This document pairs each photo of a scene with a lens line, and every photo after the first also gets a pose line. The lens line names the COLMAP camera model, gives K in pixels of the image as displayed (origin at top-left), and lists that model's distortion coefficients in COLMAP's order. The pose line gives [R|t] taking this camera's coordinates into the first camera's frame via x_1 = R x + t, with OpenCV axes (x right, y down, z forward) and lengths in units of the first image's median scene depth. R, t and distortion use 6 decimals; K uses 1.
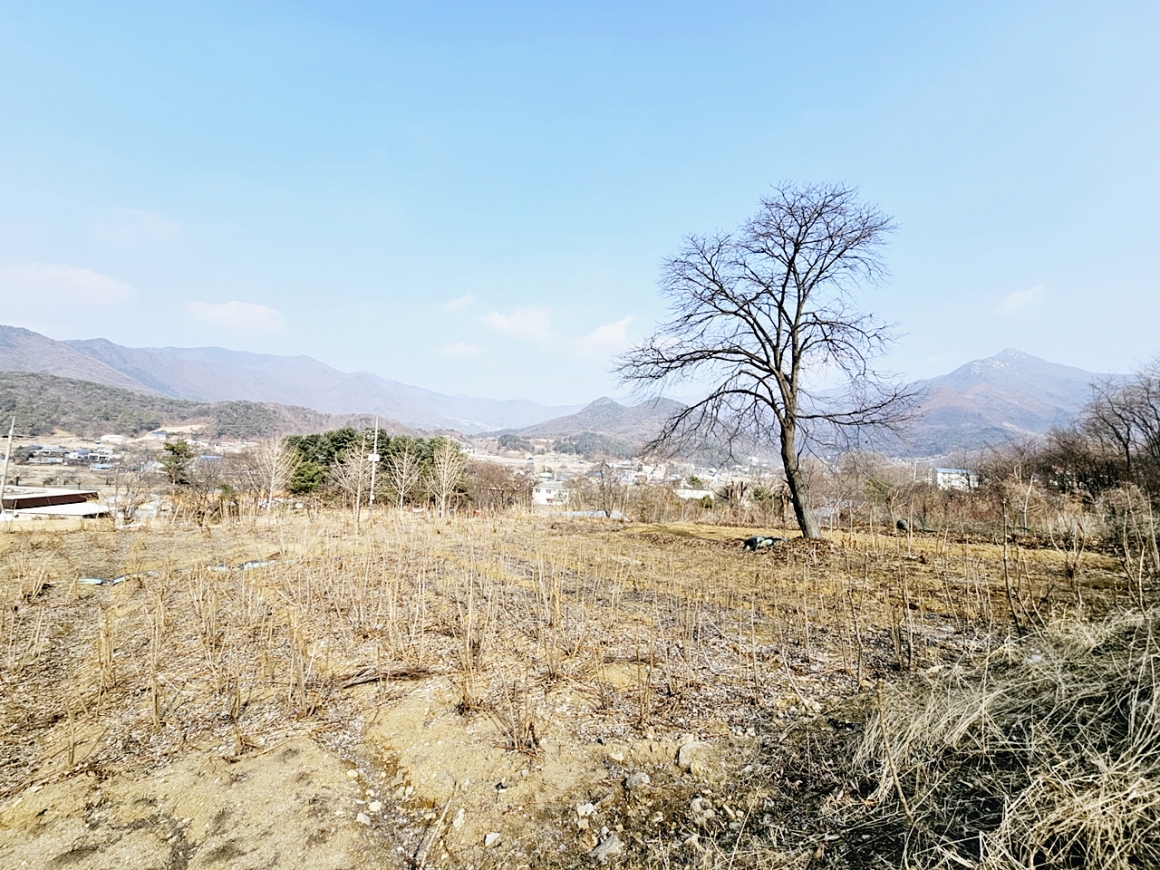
lens RADIAL K [[471.6, 0, 580.0], [0, 471.6, 435.0], [0, 0, 1]] dist [-0.005030, 0.001899]
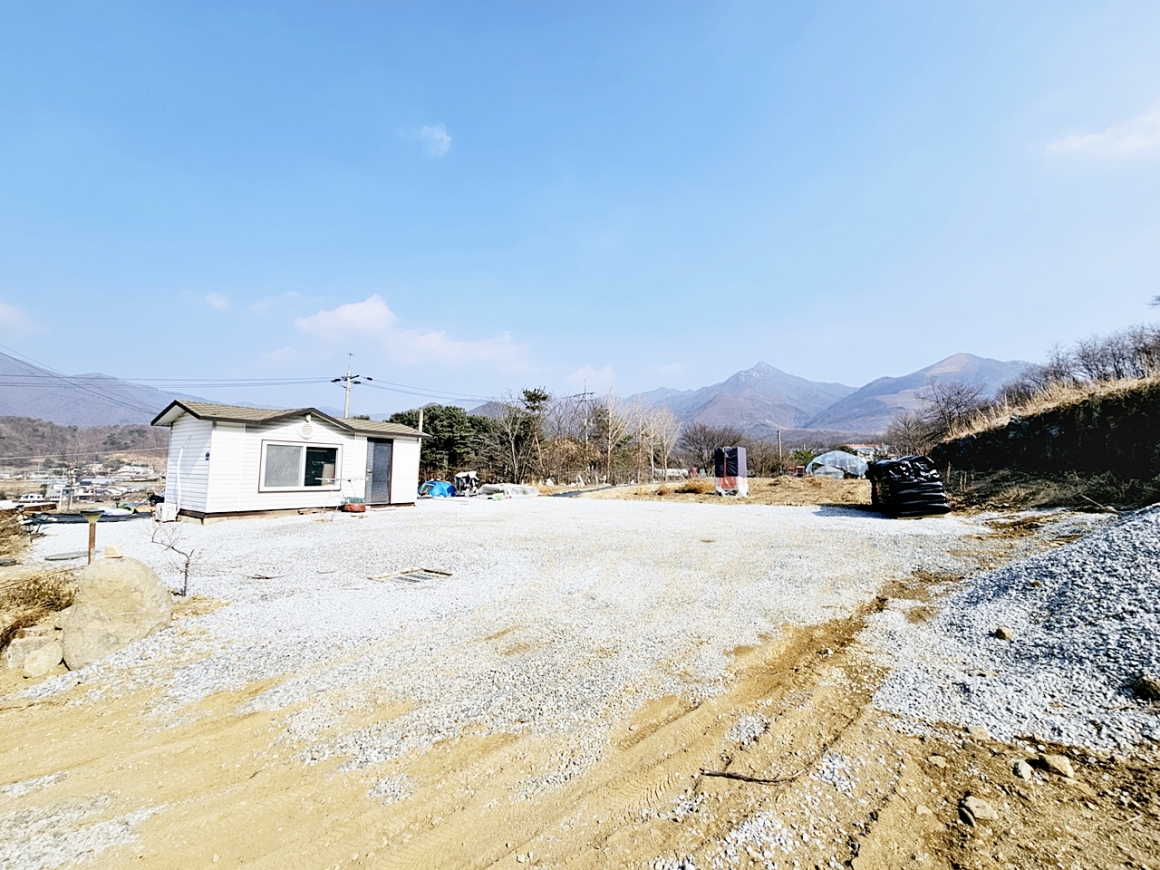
lens RADIAL K [[471.6, 0, 580.0], [0, 471.6, 435.0], [0, 0, 1]] dist [-0.005030, 0.001899]
pose [[0.928787, -0.033965, 0.369053, -0.930304], [0.039197, 0.999209, -0.006688, 0.091741], [-0.368534, 0.020678, 0.929384, 0.113860]]
